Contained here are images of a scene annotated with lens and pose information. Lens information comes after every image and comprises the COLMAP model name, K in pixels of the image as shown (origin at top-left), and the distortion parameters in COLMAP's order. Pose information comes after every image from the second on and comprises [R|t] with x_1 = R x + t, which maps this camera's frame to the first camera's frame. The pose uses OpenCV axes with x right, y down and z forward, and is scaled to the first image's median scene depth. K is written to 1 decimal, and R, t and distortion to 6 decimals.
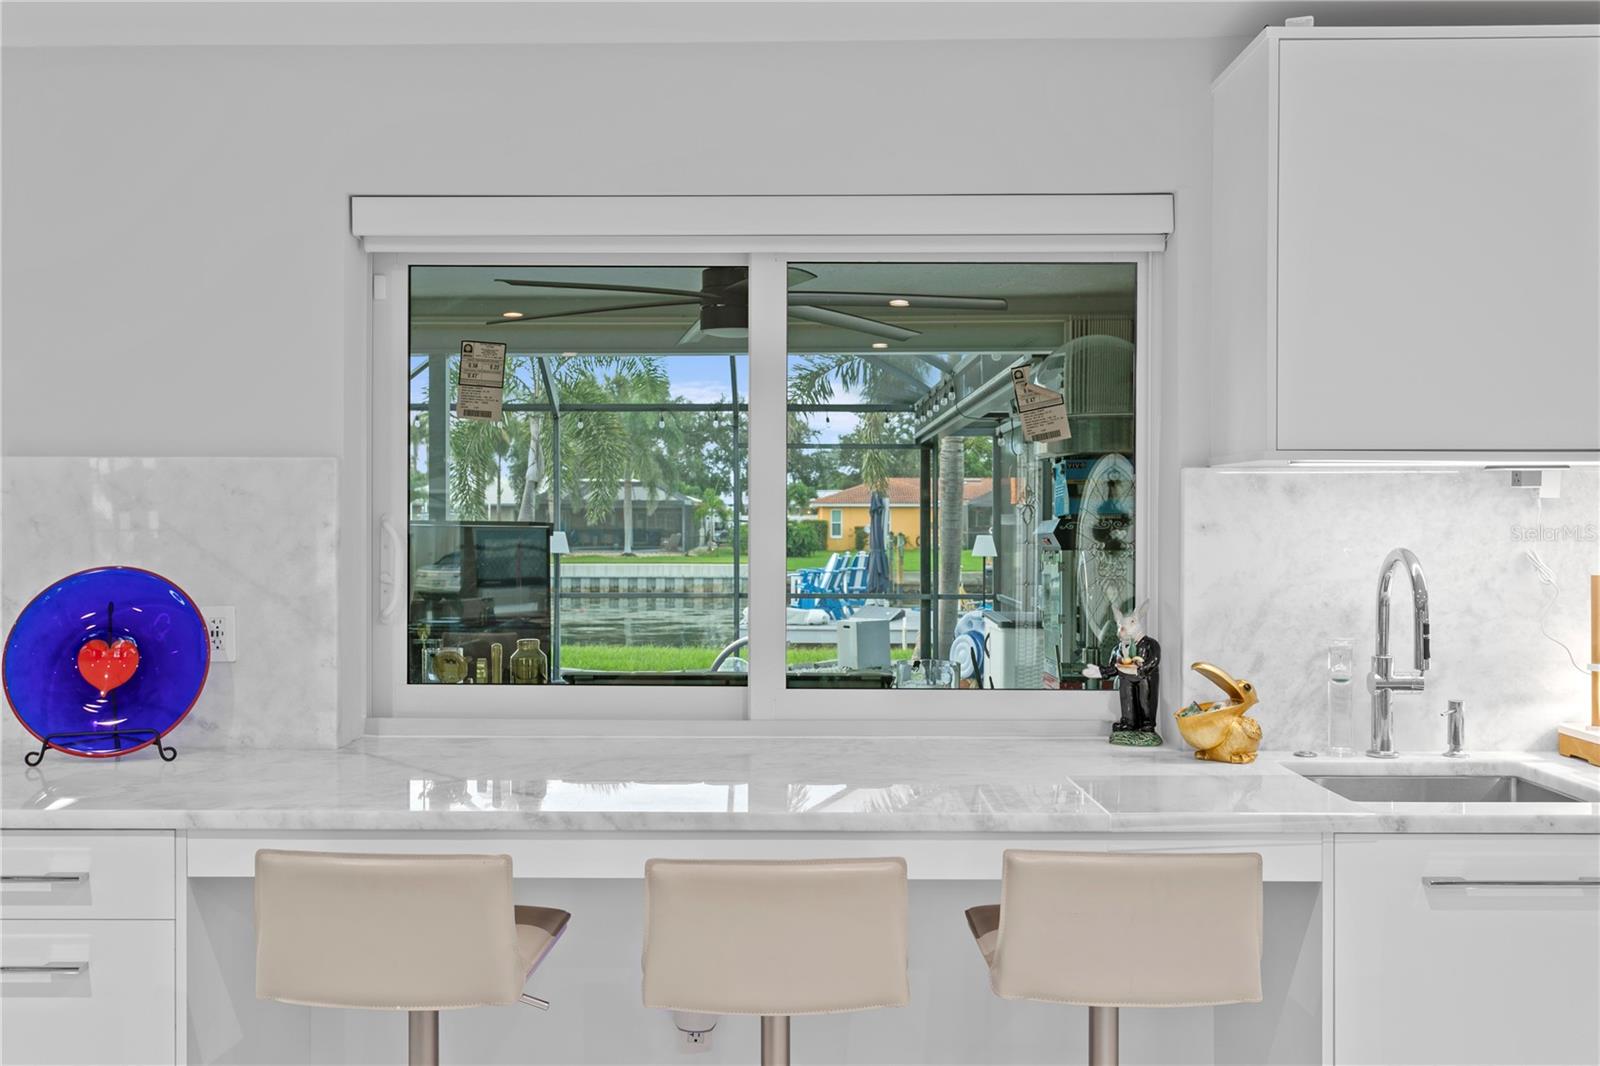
lens RADIAL K [[1426.2, 0, 797.3], [0, 1426.2, 529.9], [0, 0, 1]] dist [0.011697, 0.008079]
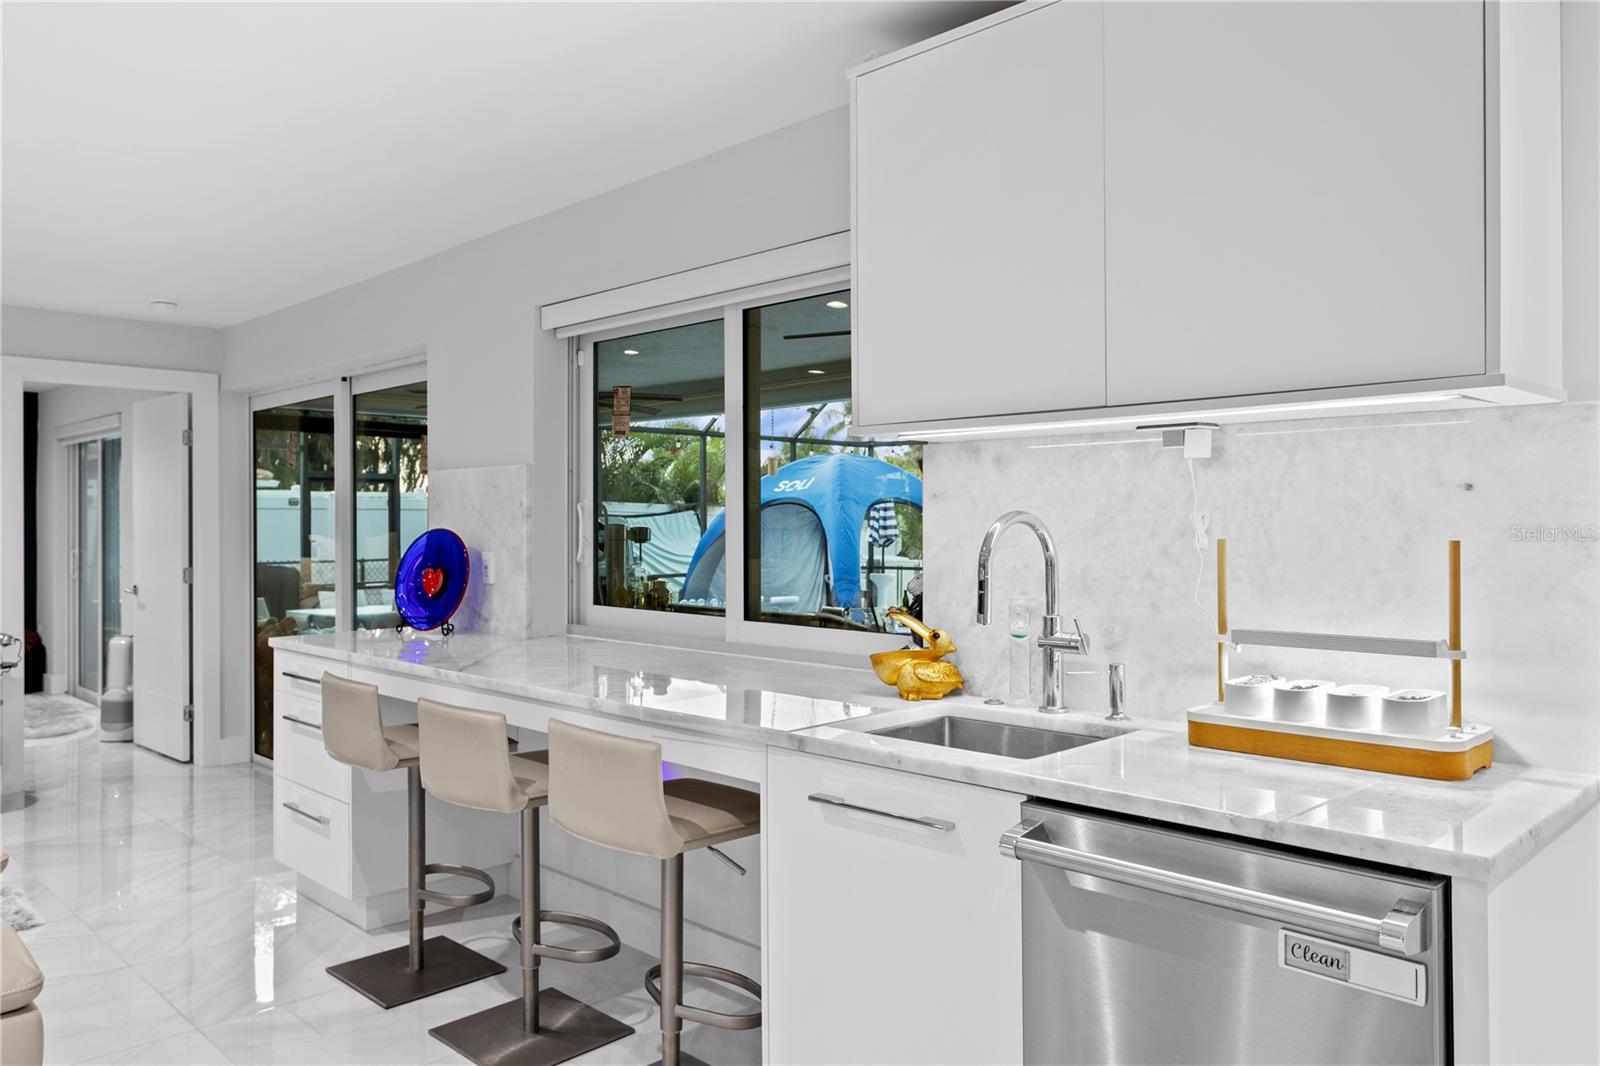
lens RADIAL K [[1142.4, 0, 799.9], [0, 1142.4, 529.9], [0, 0, 1]] dist [-0.009790, -0.000551]
pose [[0.712592, 0.001807, -0.701576, 0.849405], [-0.002463, 0.999997, 0.000073, 0.025546], [0.701574, 0.001676, 0.712594, 0.271411]]
